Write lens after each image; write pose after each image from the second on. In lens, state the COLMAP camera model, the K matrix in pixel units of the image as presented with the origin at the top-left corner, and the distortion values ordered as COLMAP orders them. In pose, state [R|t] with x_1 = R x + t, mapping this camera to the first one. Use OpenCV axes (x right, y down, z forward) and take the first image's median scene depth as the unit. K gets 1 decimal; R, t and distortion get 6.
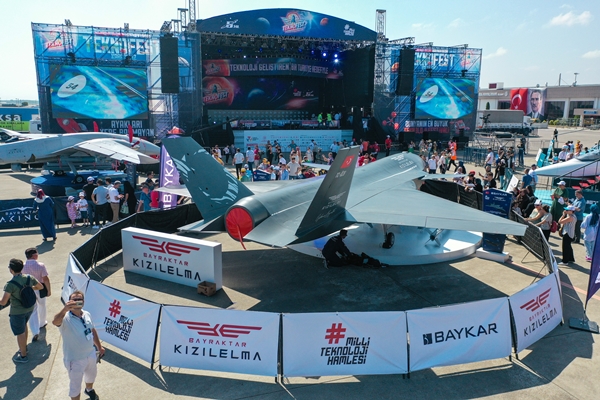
lens RADIAL K [[475.7, 0, 299.3], [0, 475.7, 193.8], [0, 0, 1]] dist [0.010962, -0.001359]
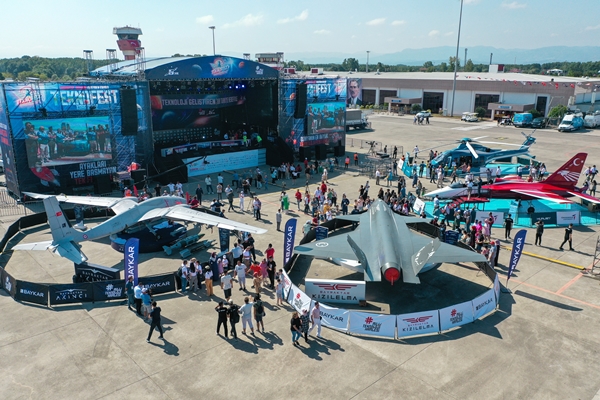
lens RADIAL K [[475.7, 0, 299.3], [0, 475.7, 193.8], [0, 0, 1]] dist [0.010962, -0.001359]
pose [[0.921229, -0.104432, 0.374741, -0.336877], [0.076225, 0.993078, 0.089363, -0.140197], [-0.381479, -0.053759, 0.922813, -0.234723]]
